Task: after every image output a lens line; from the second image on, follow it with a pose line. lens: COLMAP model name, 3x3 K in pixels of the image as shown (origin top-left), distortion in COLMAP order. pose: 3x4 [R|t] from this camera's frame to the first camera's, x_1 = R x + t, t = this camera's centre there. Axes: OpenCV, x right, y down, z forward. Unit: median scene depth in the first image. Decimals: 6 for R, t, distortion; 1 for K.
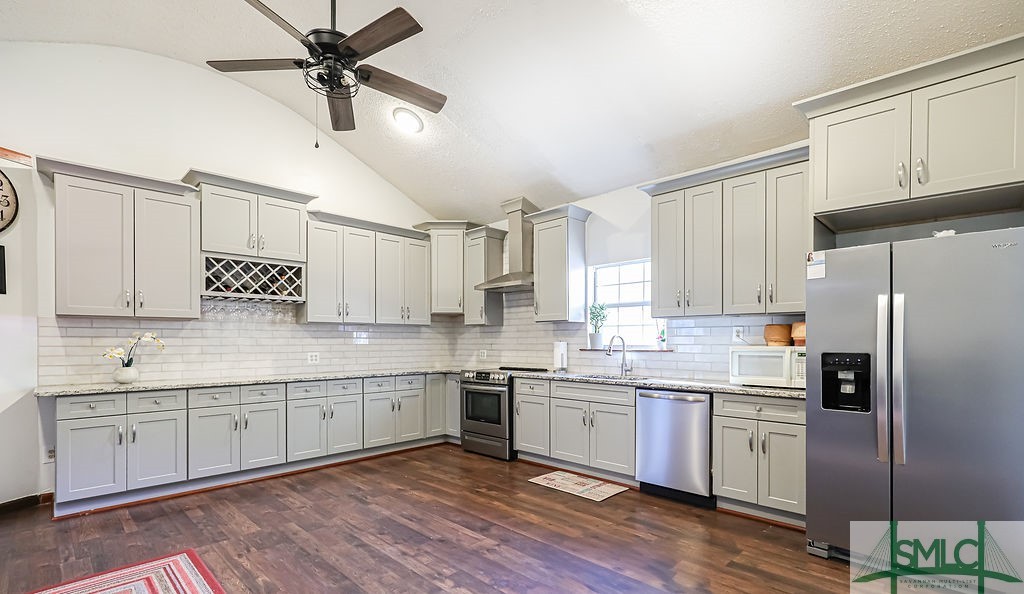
lens RADIAL K [[469.5, 0, 509.3], [0, 469.5, 342.0], [0, 0, 1]] dist [0.010100, 0.000015]
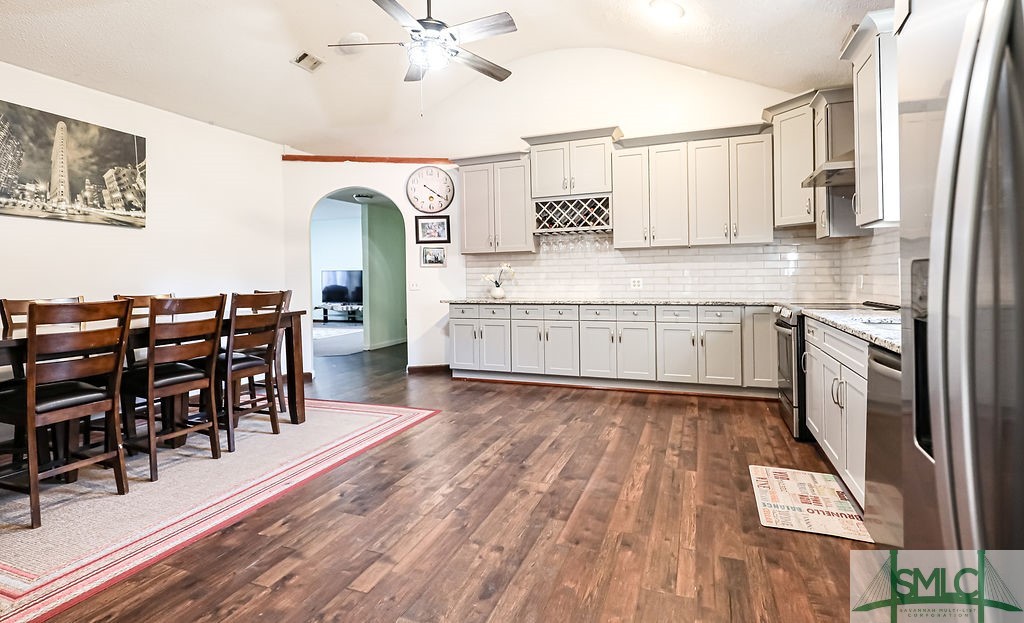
lens RADIAL K [[495.5, 0, 511.9], [0, 495.5, 281.5], [0, 0, 1]] dist [0.004028, 0.000199]
pose [[0.399068, 0.007173, -0.916893, 0.519546], [0.015836, 0.999766, 0.014714, 0.011262], [0.916785, -0.020392, 0.398861, 0.373015]]
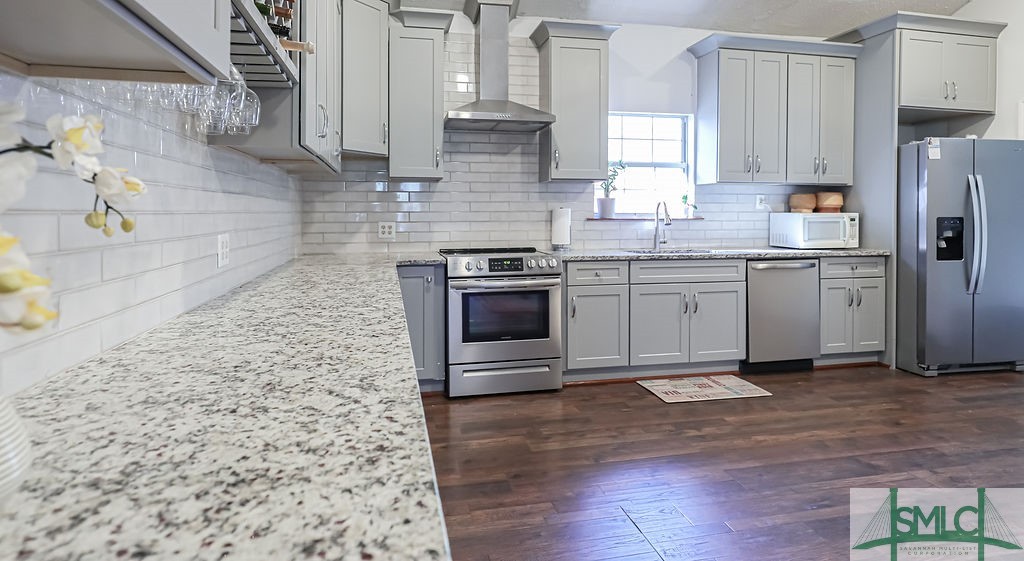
lens RADIAL K [[545.2, 0, 500.0], [0, 545.2, 215.5], [0, 0, 1]] dist [-0.002244, -0.000053]
pose [[0.548371, -0.000991, 0.836234, -0.729014], [0.000140, 0.999999, 0.001093, 0.010677], [-0.836235, -0.000482, 0.548371, 0.704663]]
